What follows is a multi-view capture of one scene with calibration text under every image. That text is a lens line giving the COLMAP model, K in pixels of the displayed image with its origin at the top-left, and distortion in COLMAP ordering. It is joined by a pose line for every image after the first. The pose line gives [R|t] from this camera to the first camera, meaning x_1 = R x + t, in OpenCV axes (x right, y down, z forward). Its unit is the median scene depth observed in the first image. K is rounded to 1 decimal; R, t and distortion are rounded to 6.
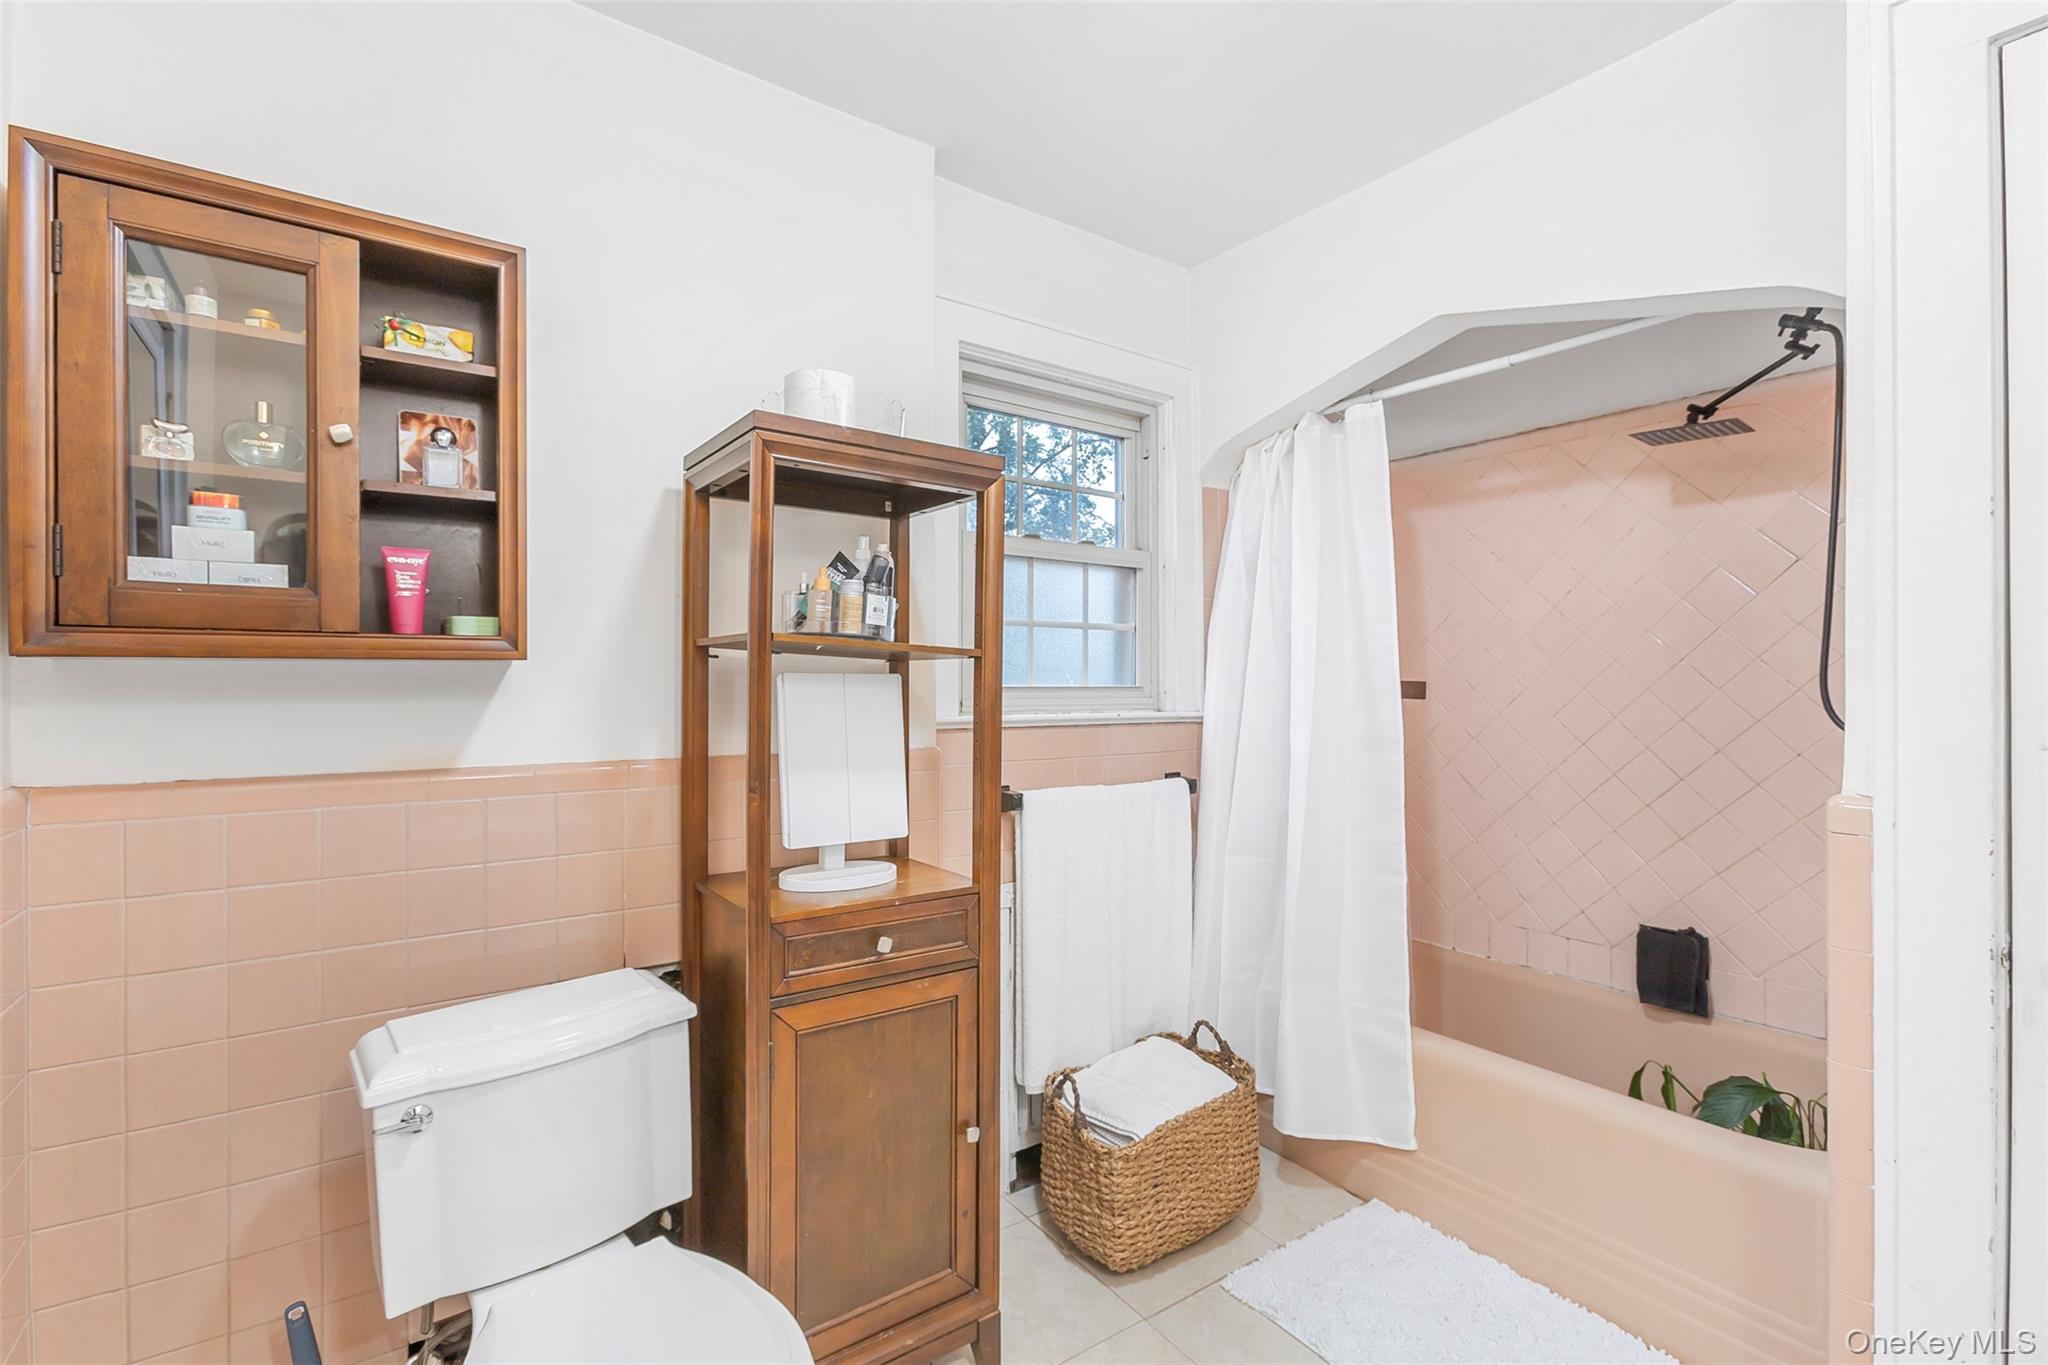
lens RADIAL K [[914.1, 0, 1021.1], [0, 914.1, 687.1], [0, 0, 1]] dist [0.002113, 0.000222]
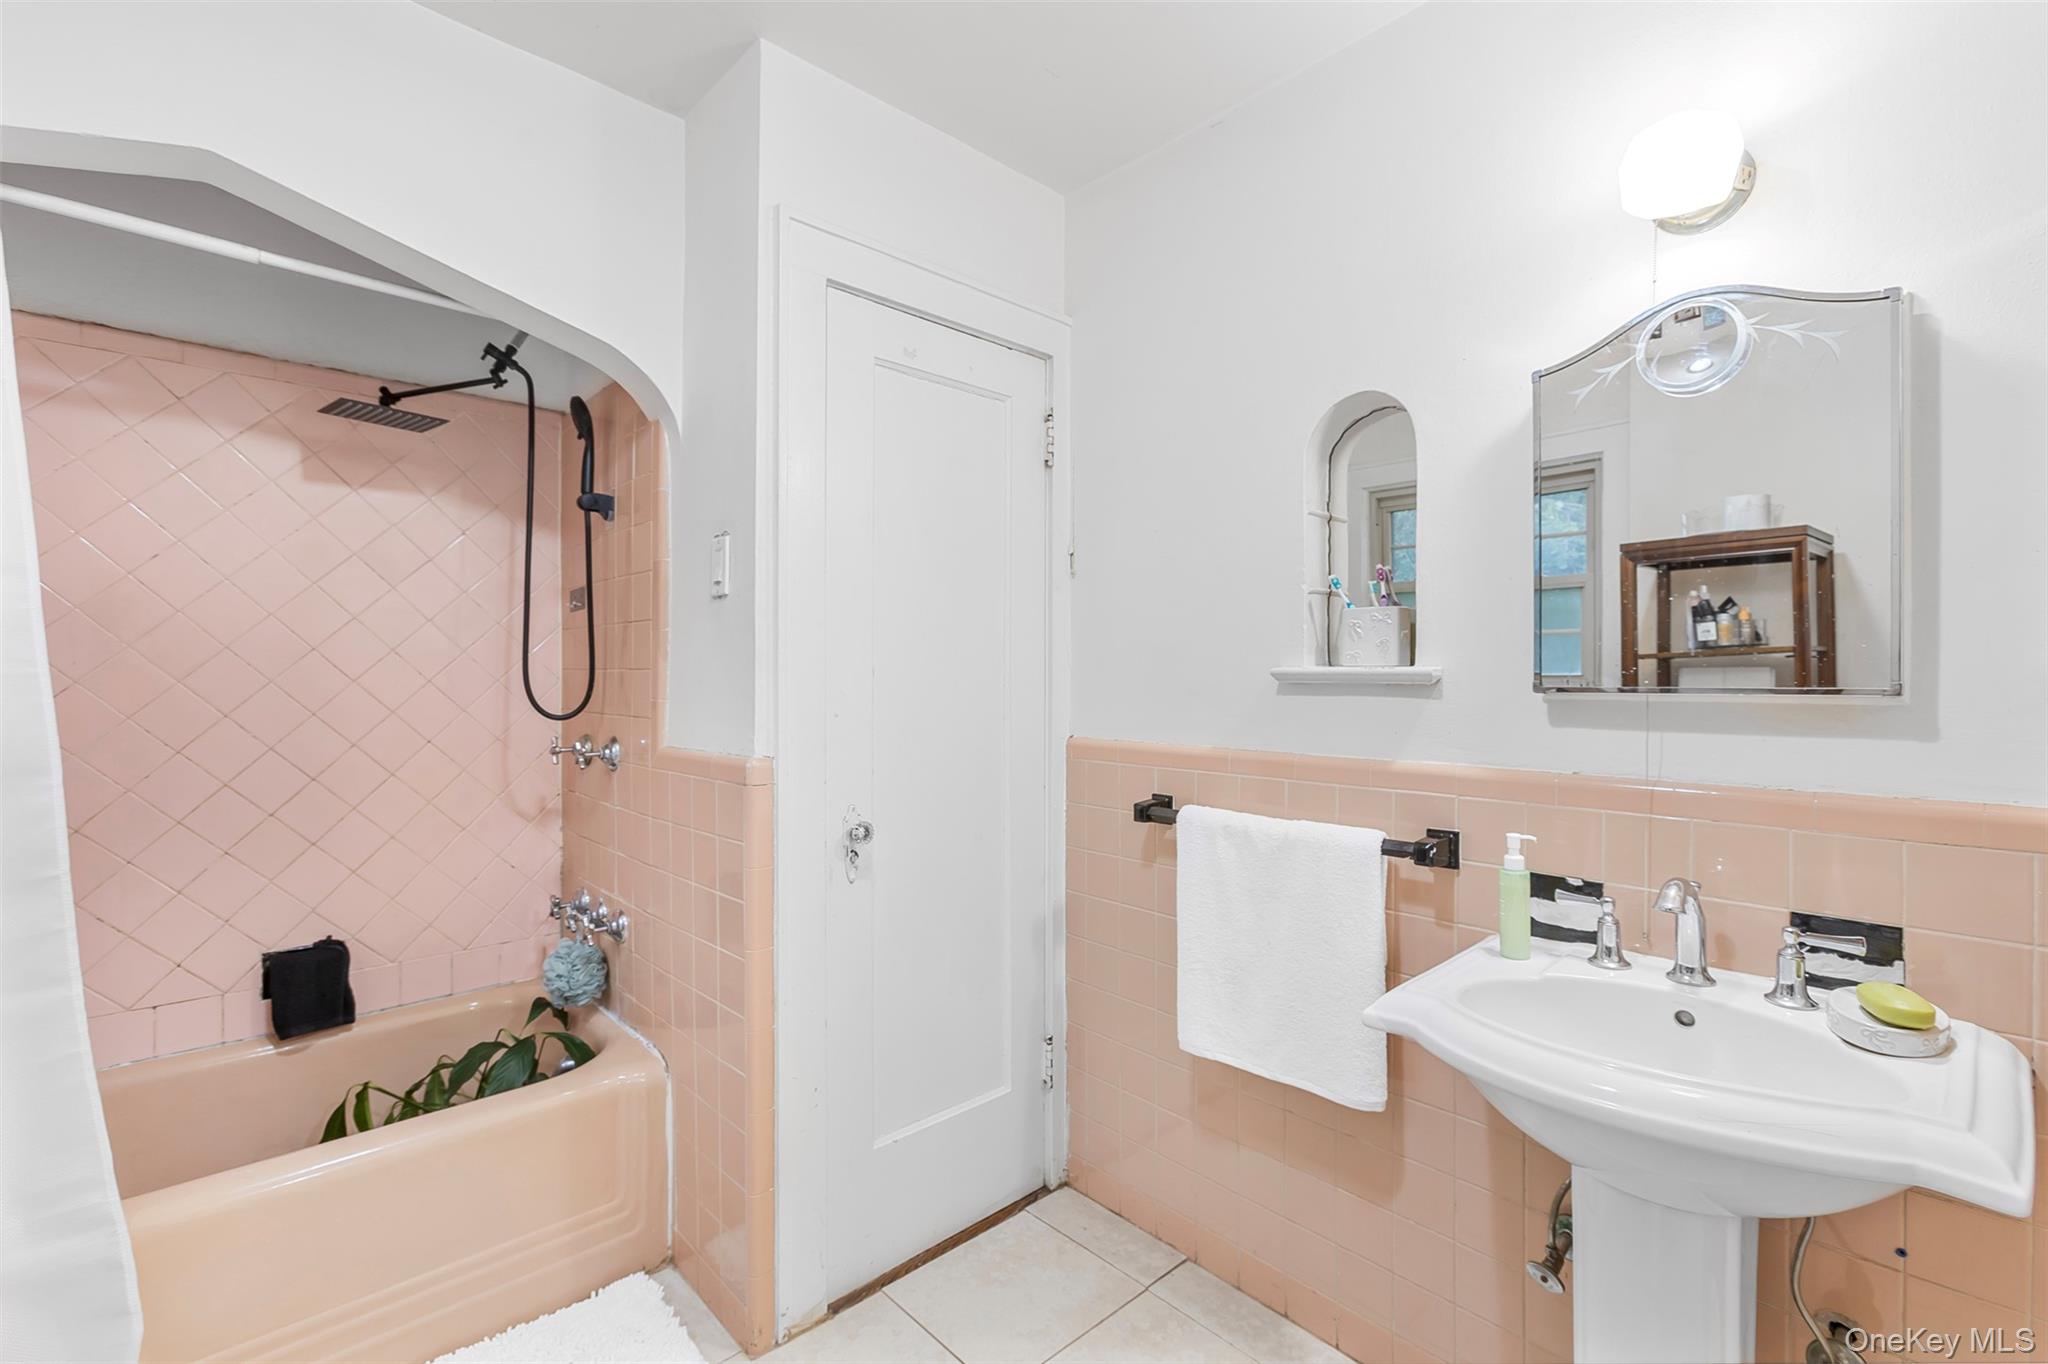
lens RADIAL K [[914.1, 0, 1021.4], [0, 914.1, 672.4], [0, 0, 1]] dist [0.002113, 0.000222]
pose [[-0.132386, -0.000295, 0.991198, -0.313868], [0.000249, 1.000000, 0.000330, -0.007253], [-0.991198, 0.000290, -0.132386, 0.456259]]
